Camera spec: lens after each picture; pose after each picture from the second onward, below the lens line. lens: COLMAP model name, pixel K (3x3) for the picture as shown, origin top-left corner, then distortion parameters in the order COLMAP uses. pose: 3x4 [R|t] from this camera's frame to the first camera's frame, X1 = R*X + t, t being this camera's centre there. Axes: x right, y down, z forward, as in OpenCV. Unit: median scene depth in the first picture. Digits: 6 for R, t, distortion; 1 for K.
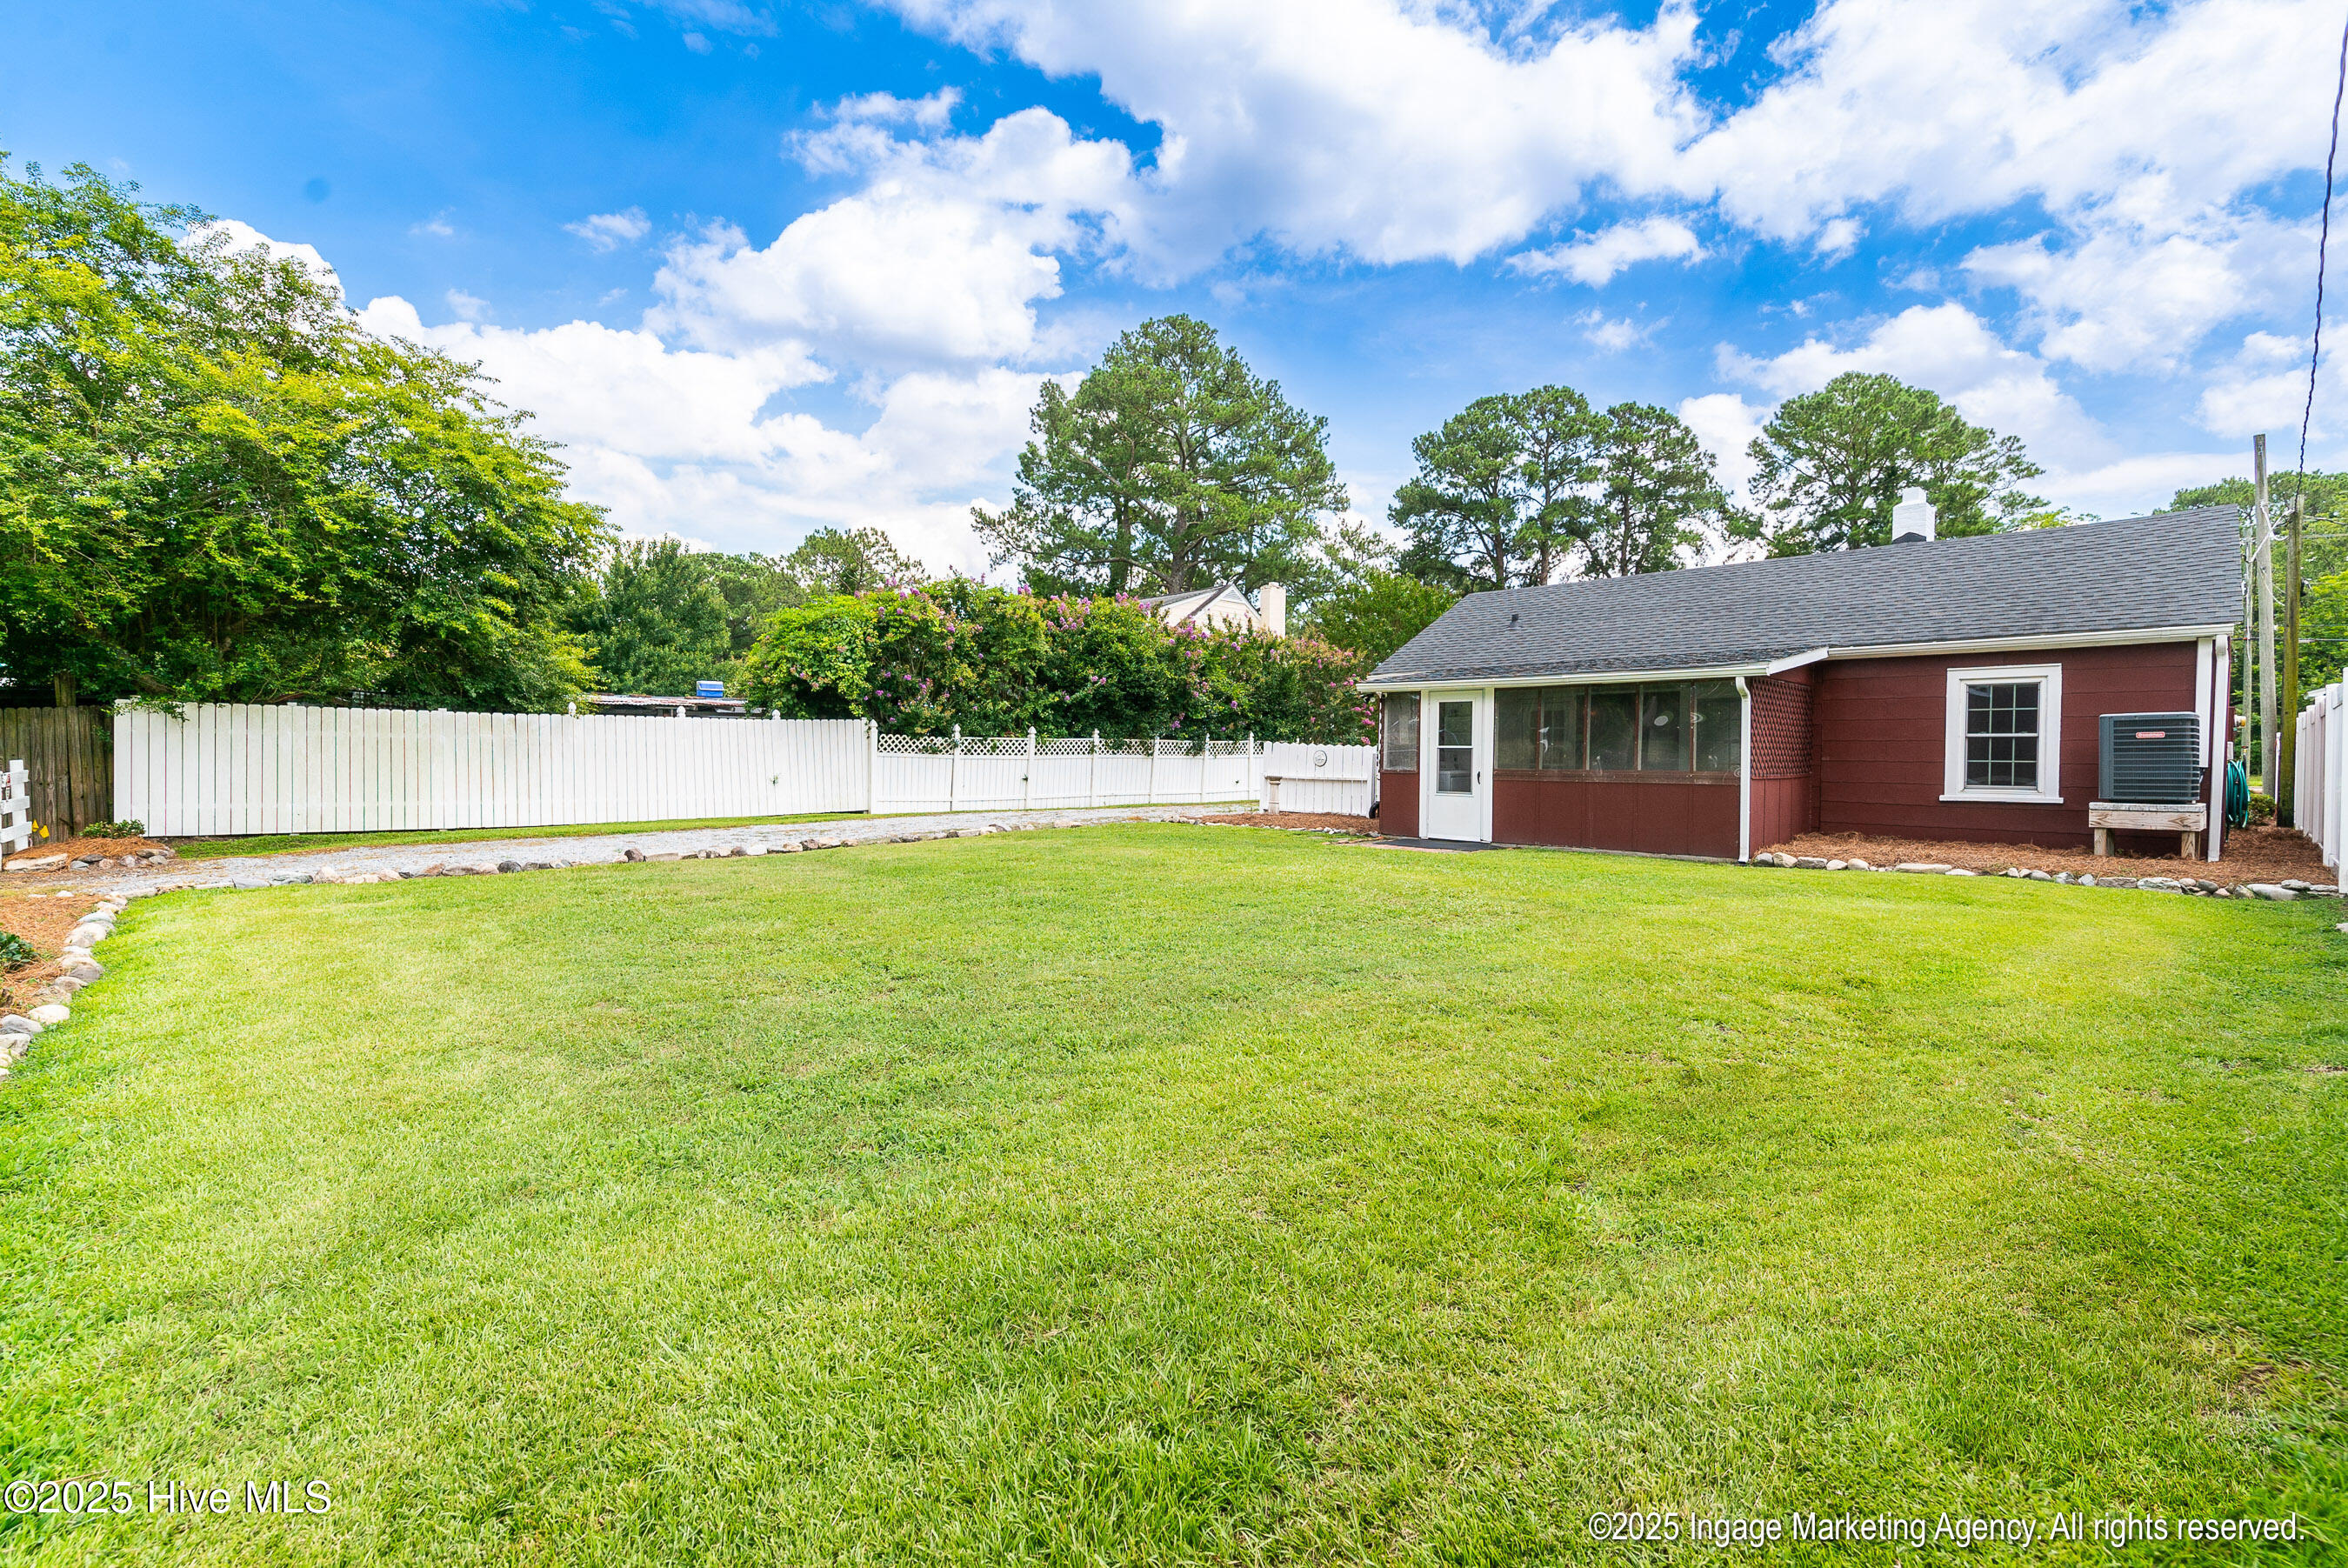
lens RADIAL K [[1023.7, 0, 1155.1], [0, 1023.7, 764.9], [0, 0, 1]] dist [-0.000090, 0.000444]
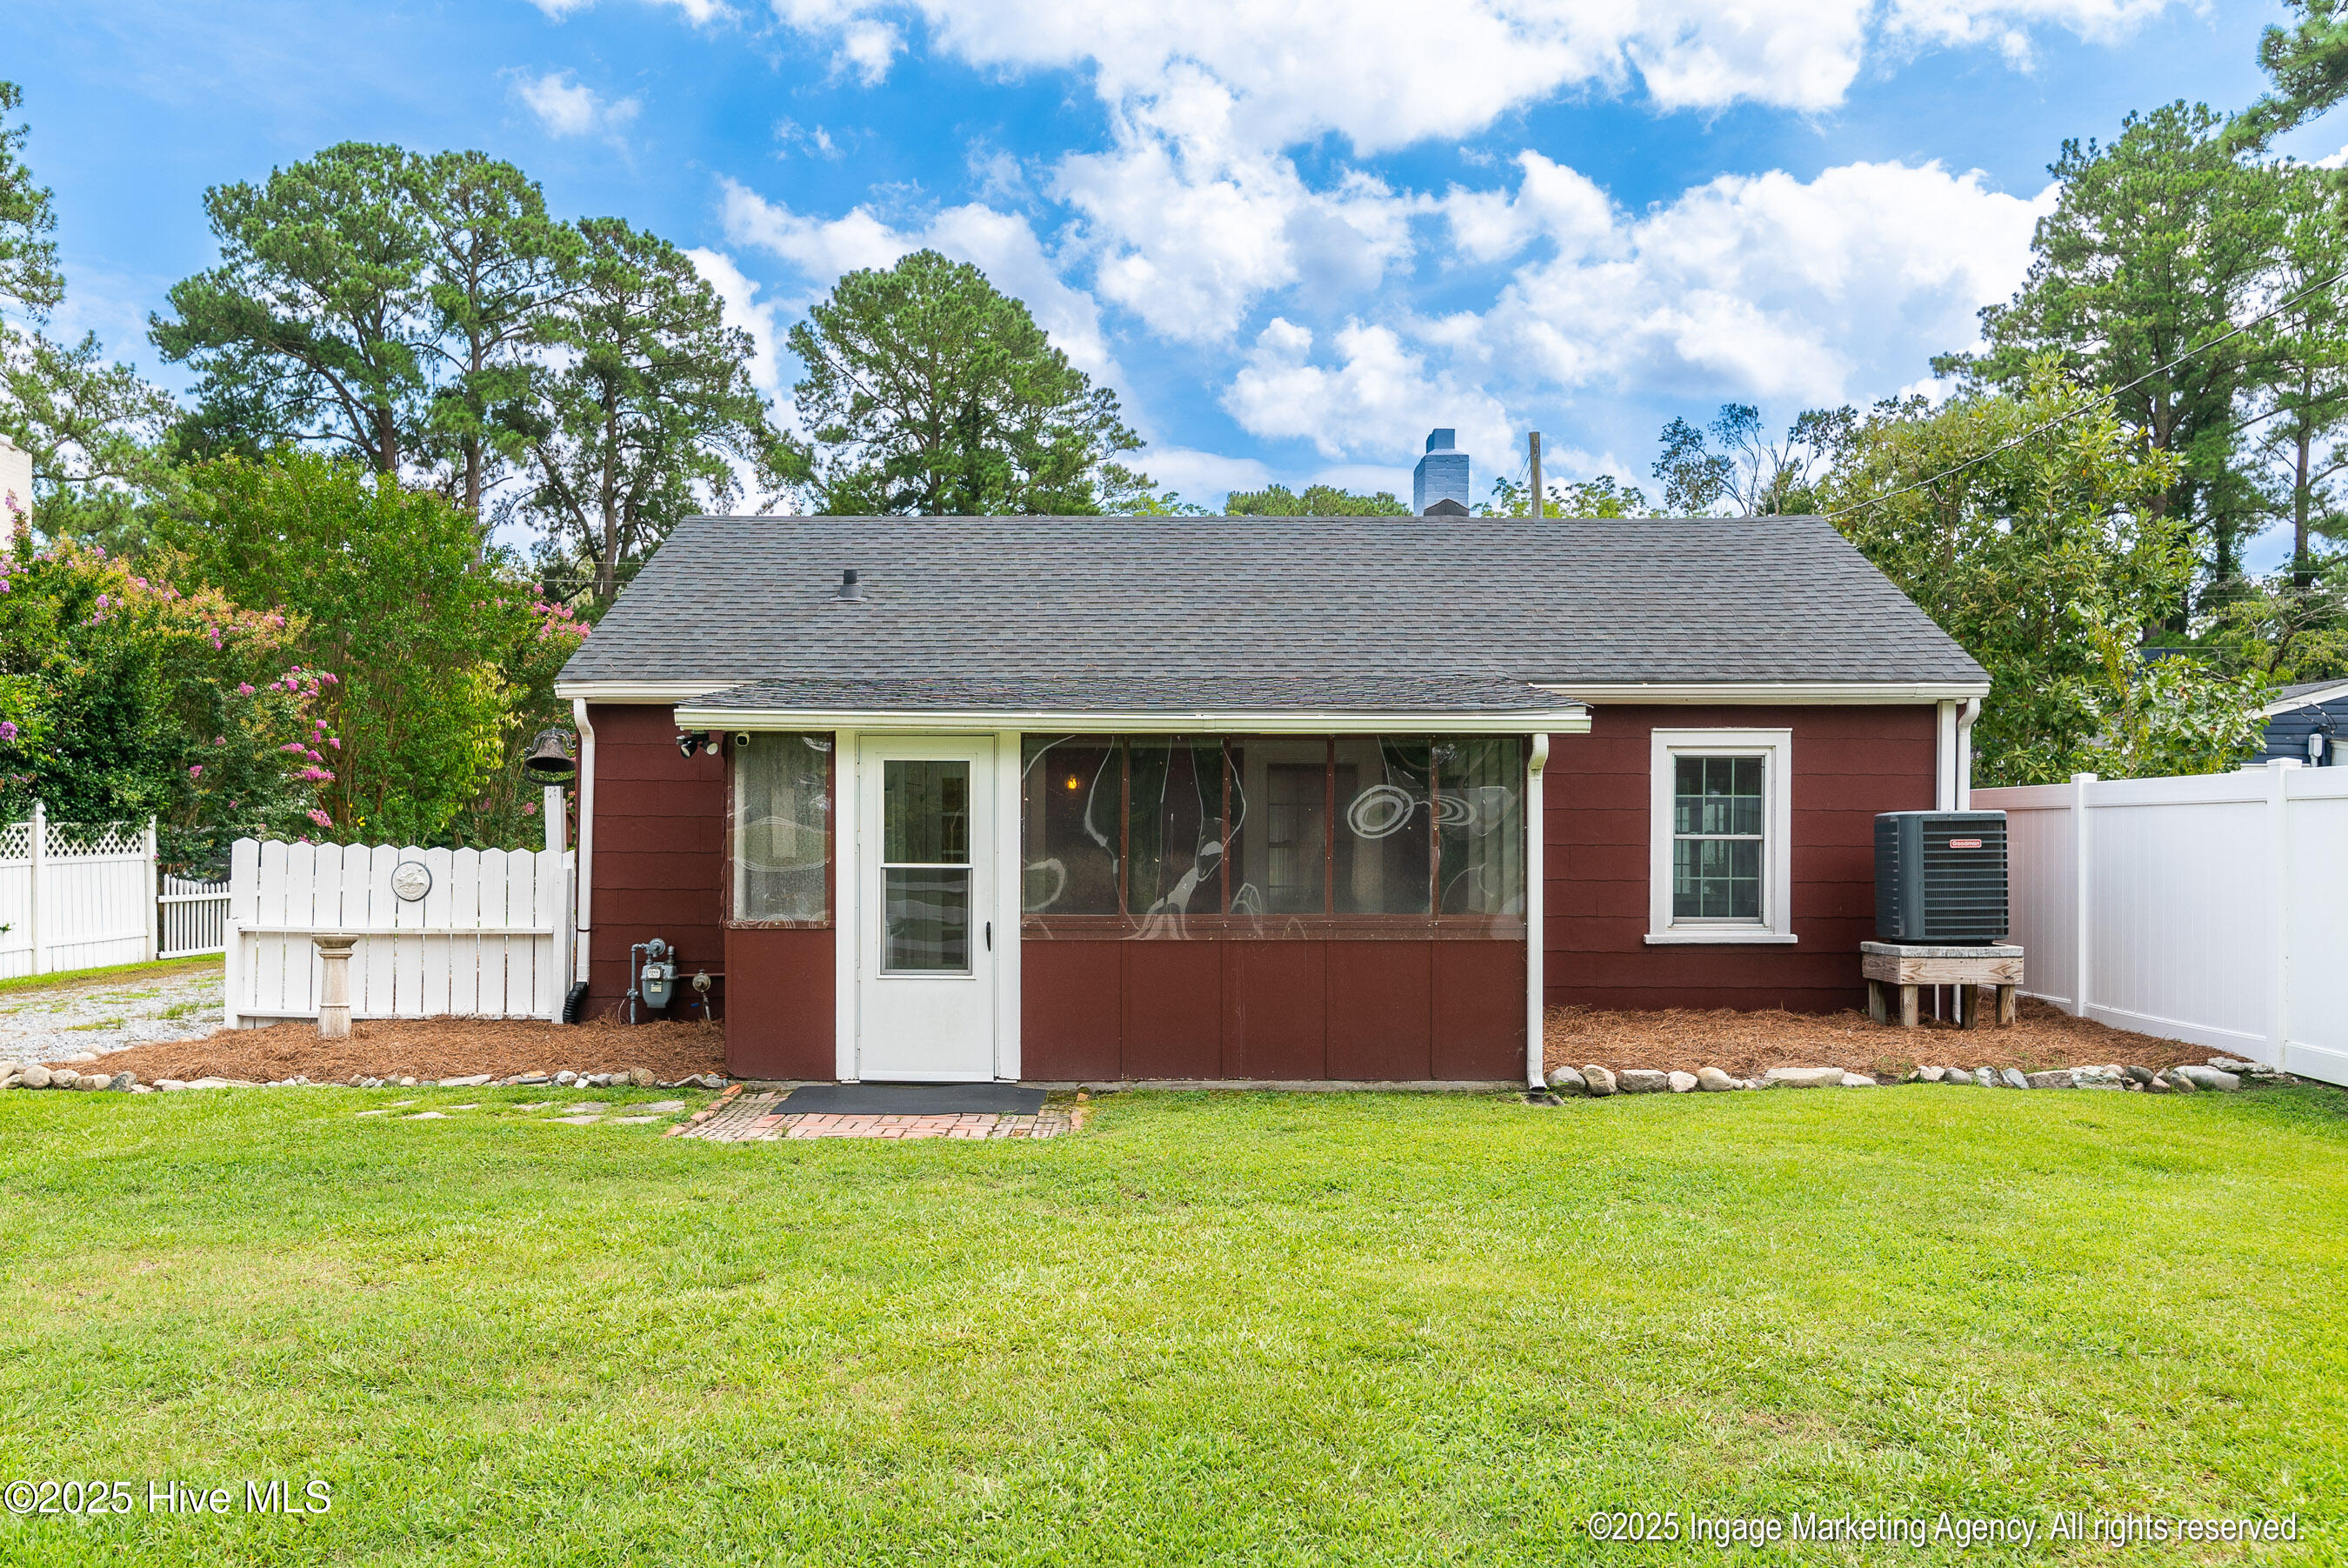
lens RADIAL K [[1775.6, 0, 1162.3], [0, 1775.6, 837.3], [0, 0, 1]] dist [0.006349, -0.002677]
pose [[0.708276, -0.009717, 0.705869, -0.030012], [0.009591, 0.999945, 0.004142, -0.005746], [-0.705871, 0.003836, 0.708330, 0.072088]]
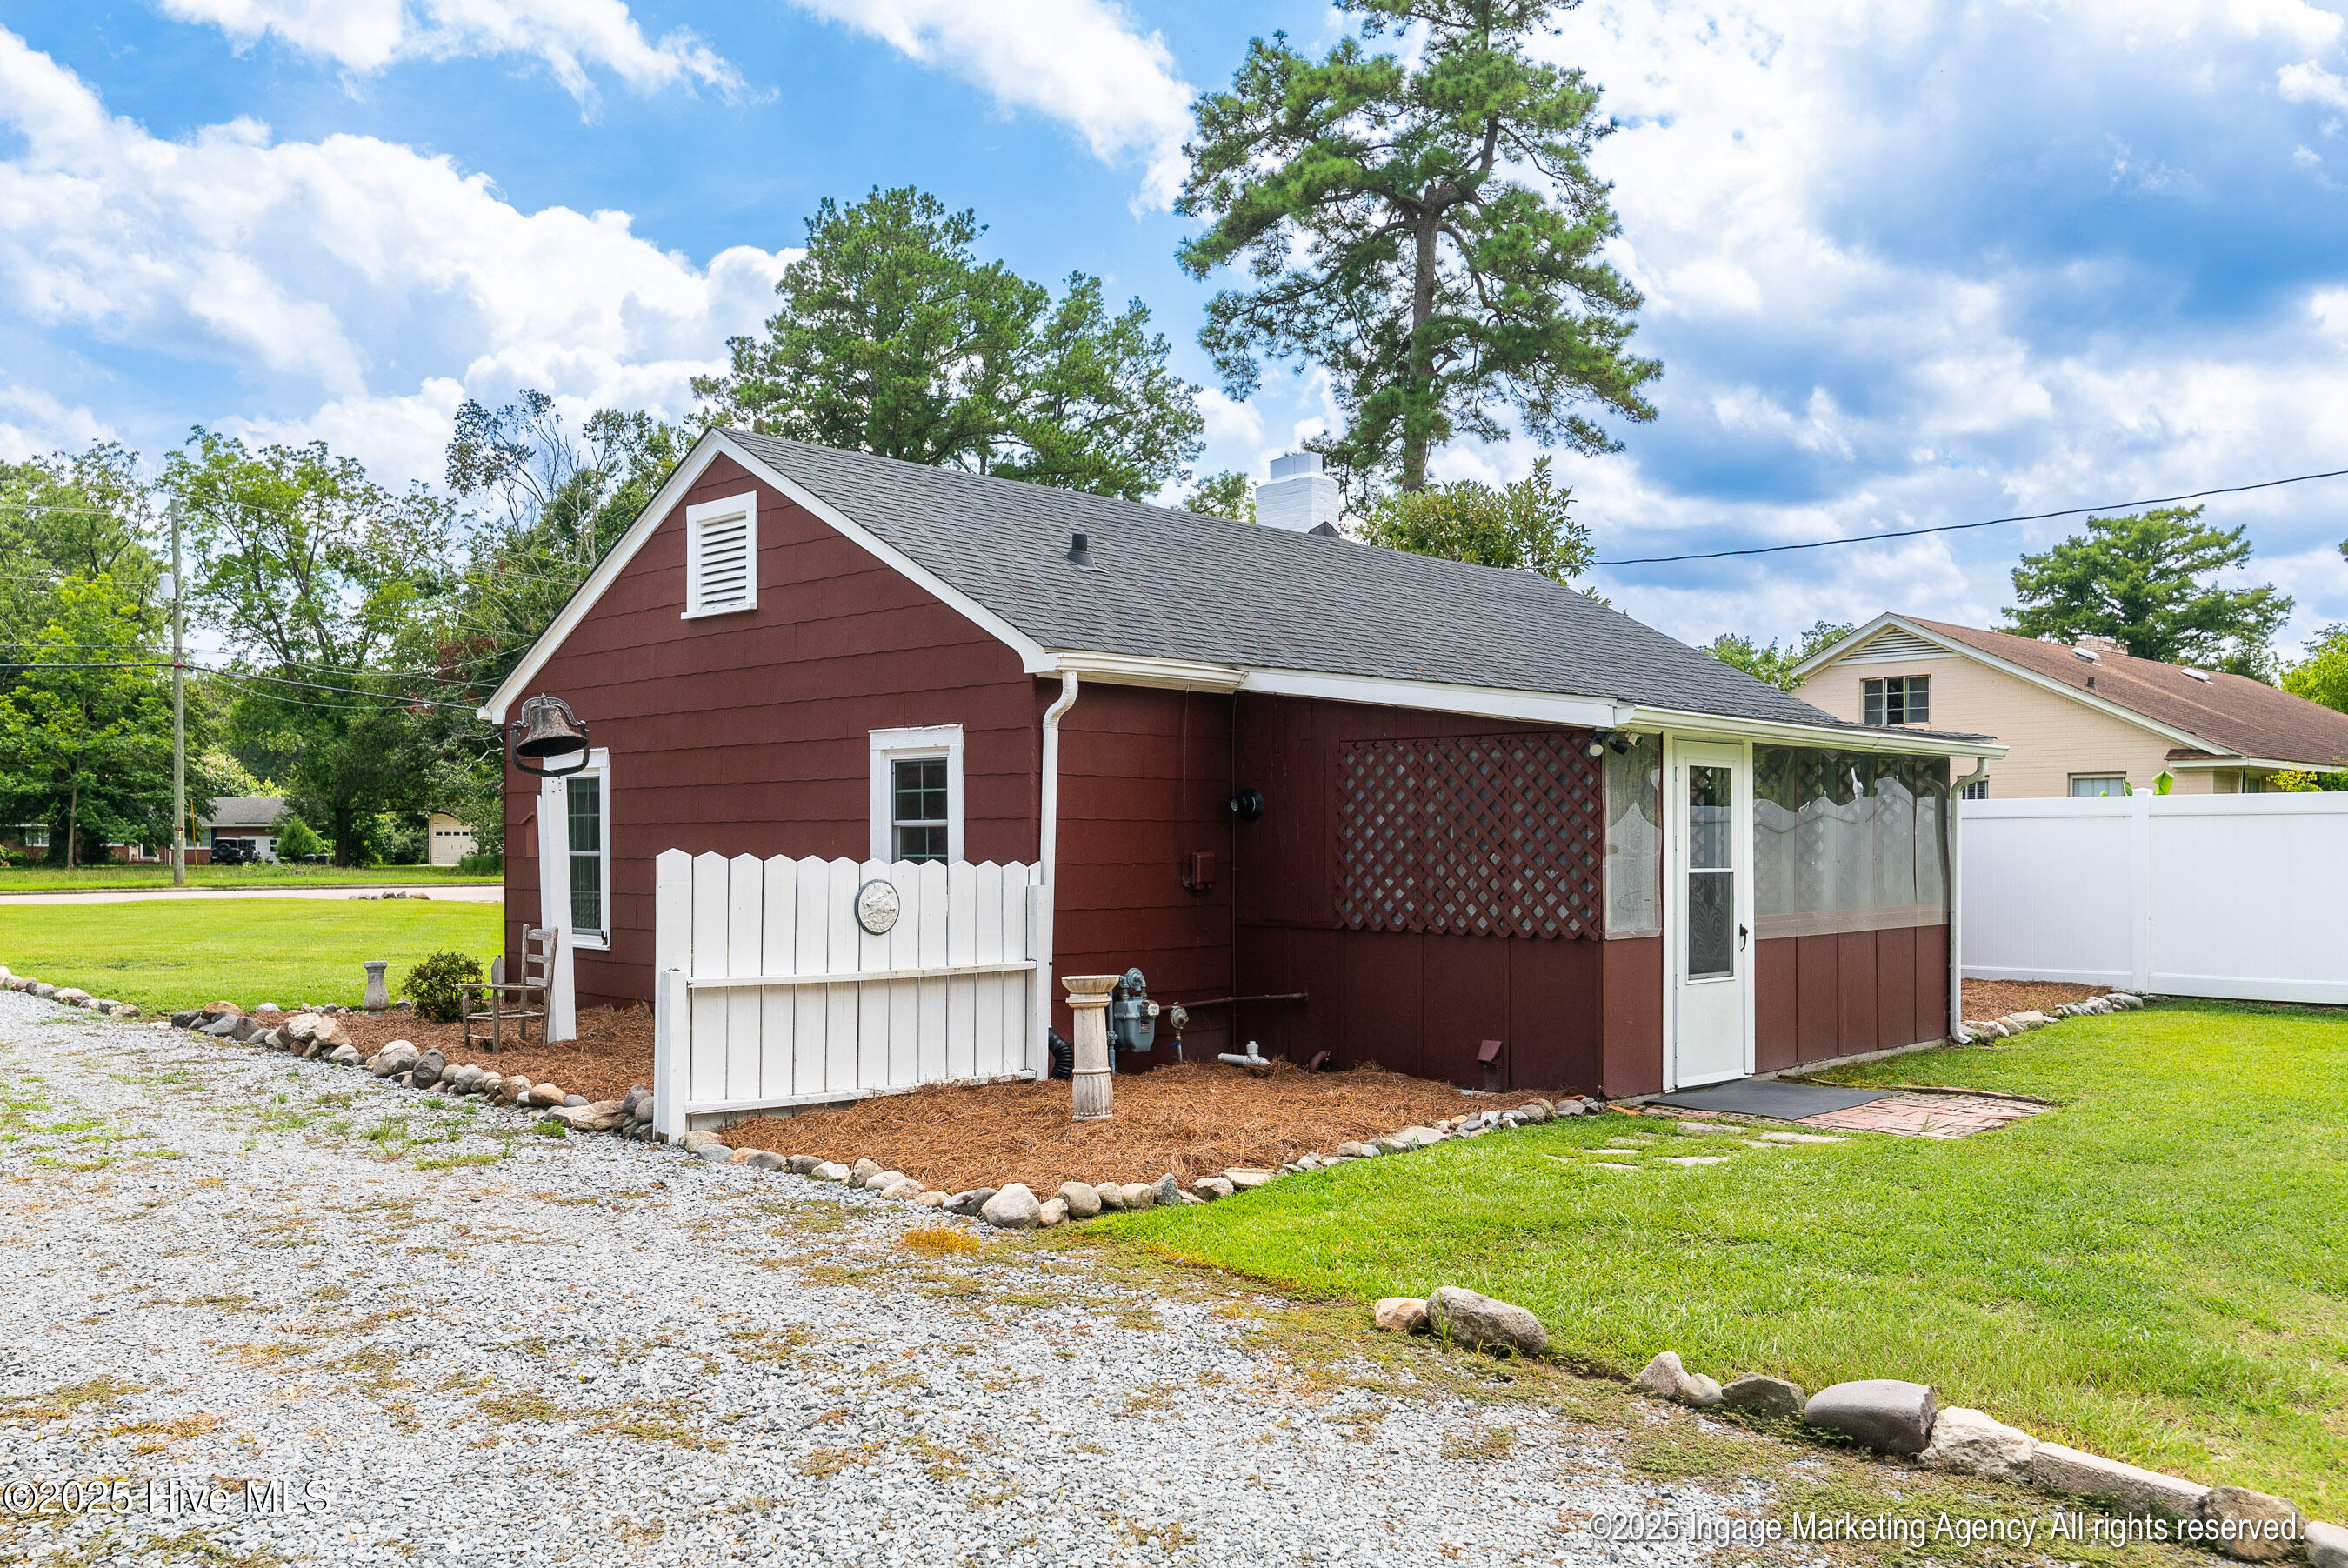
lens RADIAL K [[1834.0, 0, 1156.5], [0, 1834.0, 893.4], [0, 0, 1]] dist [-0.000008, -0.002913]
pose [[0.003903, -0.038431, 0.999254, -0.089340], [0.010109, 0.999212, 0.038390, -0.007316], [-0.999941, 0.009952, 0.004288, 0.223215]]
